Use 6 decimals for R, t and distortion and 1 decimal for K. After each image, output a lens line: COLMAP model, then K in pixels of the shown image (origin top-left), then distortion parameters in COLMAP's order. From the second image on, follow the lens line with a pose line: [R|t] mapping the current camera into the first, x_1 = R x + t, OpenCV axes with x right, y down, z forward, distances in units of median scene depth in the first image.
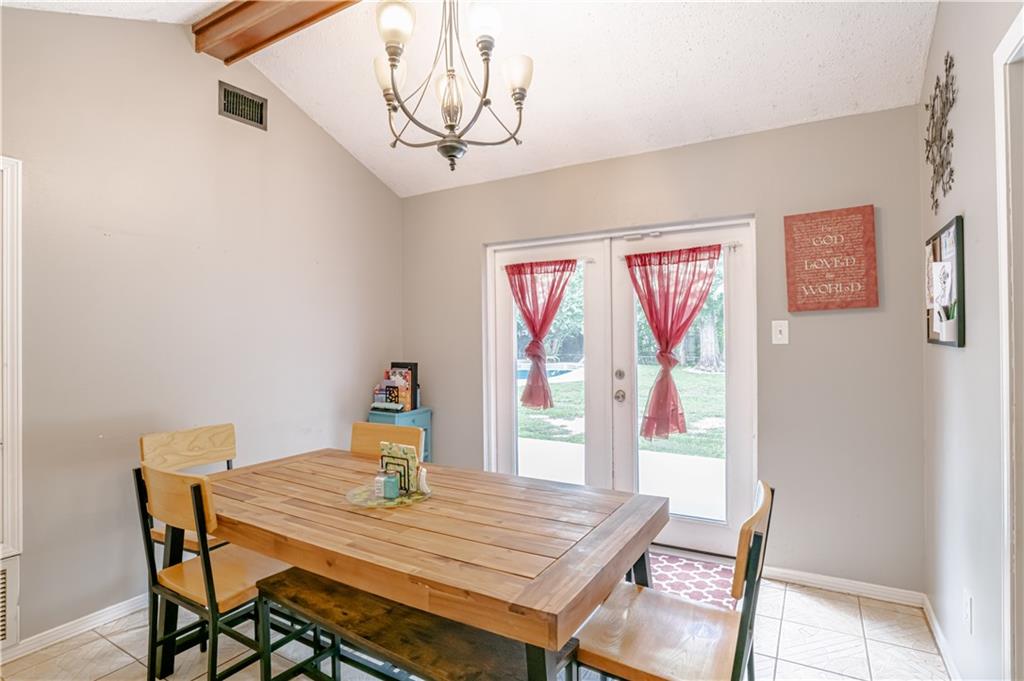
lens RADIAL K [[522.7, 0, 519.8], [0, 522.7, 339.4], [0, 0, 1]] dist [-0.052370, 0.017888]
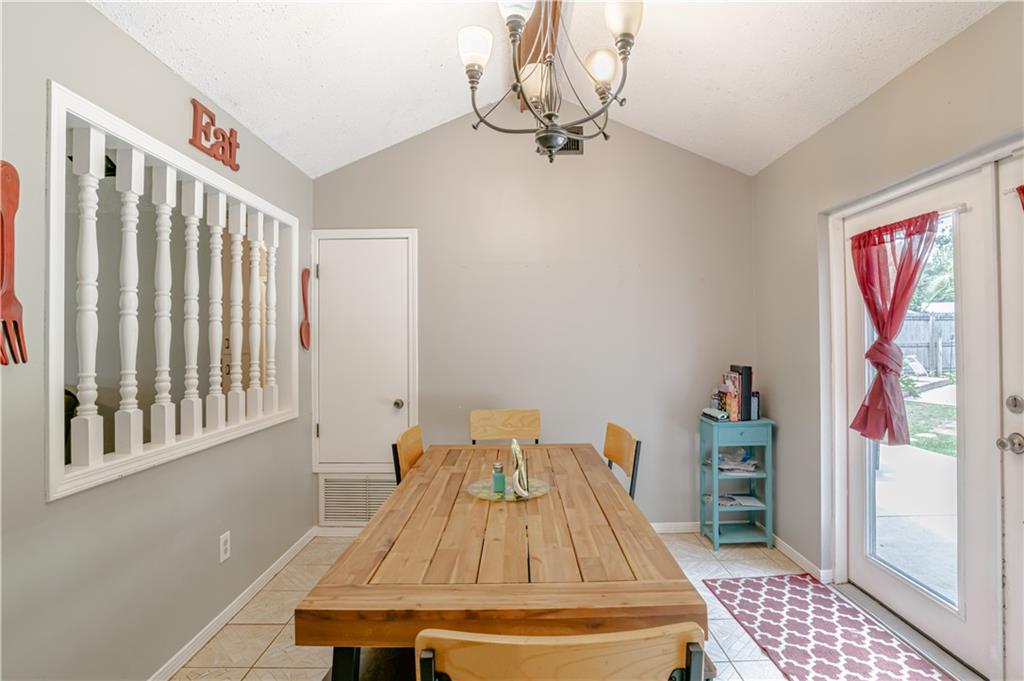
lens RADIAL K [[522.7, 0, 521.2], [0, 522.7, 335.9], [0, 0, 1]] dist [-0.052370, 0.017888]
pose [[0.517328, -0.003613, -0.855780, 0.357052], [0.002222, 0.999993, -0.002878, -0.004231], [0.855784, -0.000413, 0.517332, 0.256898]]
